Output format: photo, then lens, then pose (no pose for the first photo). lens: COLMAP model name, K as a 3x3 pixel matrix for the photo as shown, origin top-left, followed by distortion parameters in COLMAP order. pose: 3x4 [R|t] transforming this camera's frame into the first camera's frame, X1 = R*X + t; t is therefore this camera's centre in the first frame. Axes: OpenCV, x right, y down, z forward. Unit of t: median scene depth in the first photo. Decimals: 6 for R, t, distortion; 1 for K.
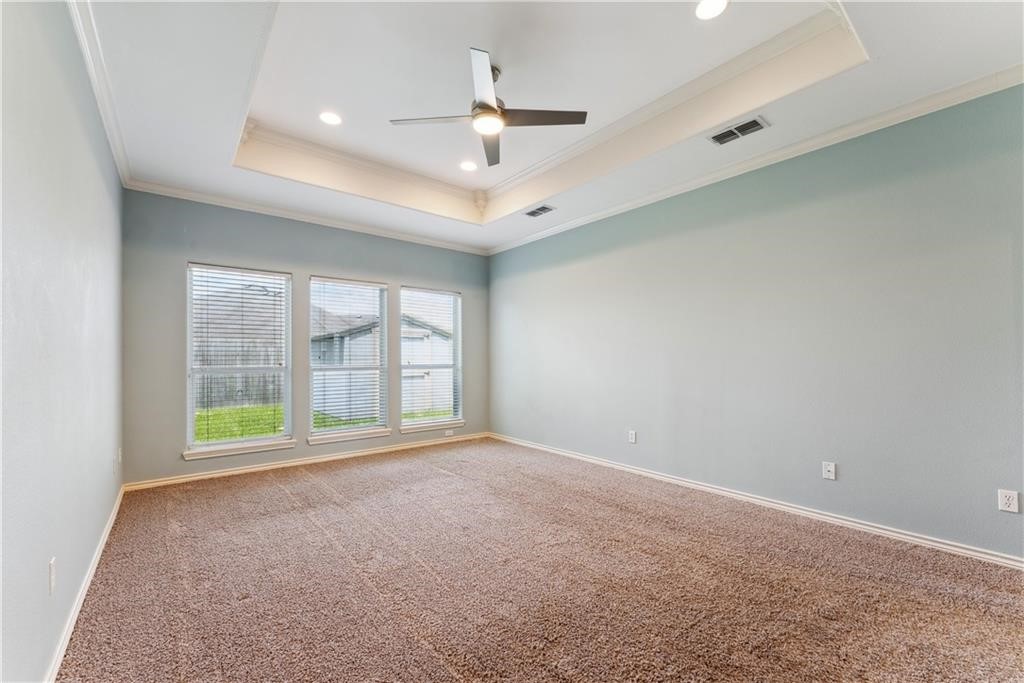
lens RADIAL K [[418.8, 0, 510.5], [0, 418.8, 355.3], [0, 0, 1]] dist [0.001390, -0.000192]
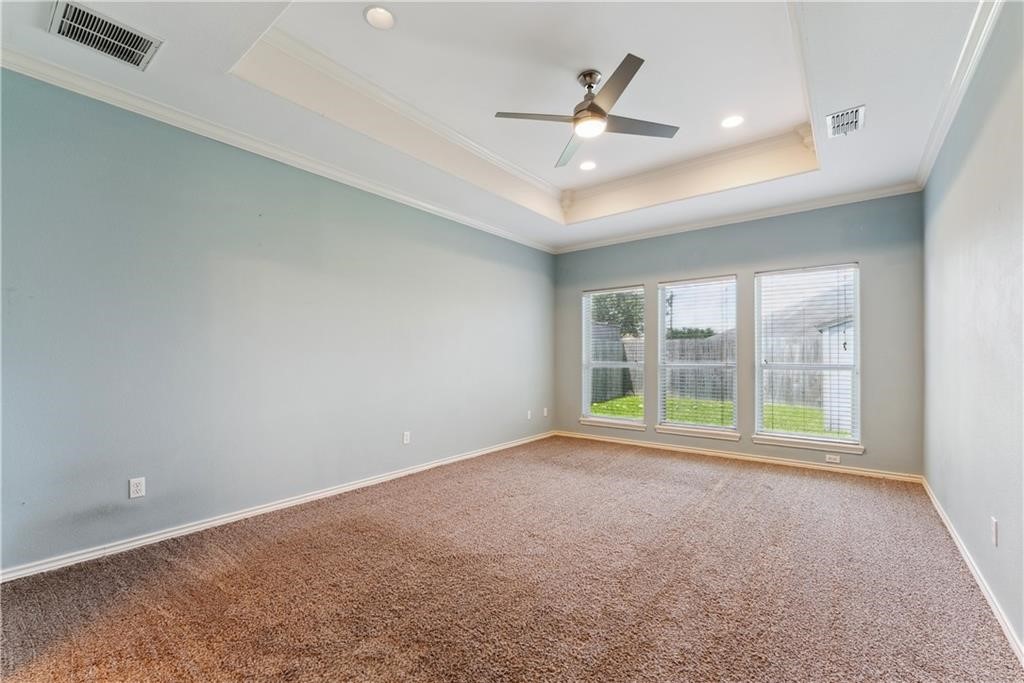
lens RADIAL K [[430.8, 0, 510.8], [0, 430.8, 361.5], [0, 0, 1]] dist [-0.000212, -0.000084]
pose [[0.213305, 0.013292, -0.976895, 0.620421], [0.007760, 0.999853, 0.015299, 0.000200], [0.976955, -0.010844, 0.213171, 0.386345]]
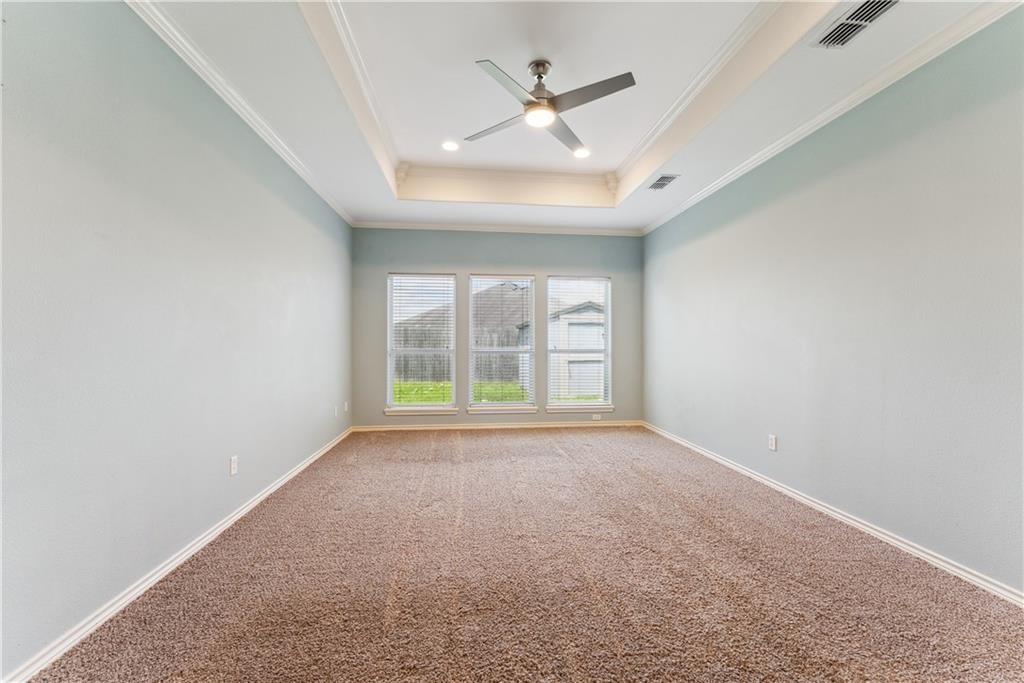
lens RADIAL K [[411.1, 0, 510.7], [0, 411.1, 345.0], [0, 0, 1]] dist [-0.000769, -0.000313]
pose [[0.837566, 0.007114, -0.546290, 0.294549], [-0.000760, 0.999929, 0.011855, -0.000705], [0.546336, -0.009514, 0.837512, 0.071419]]
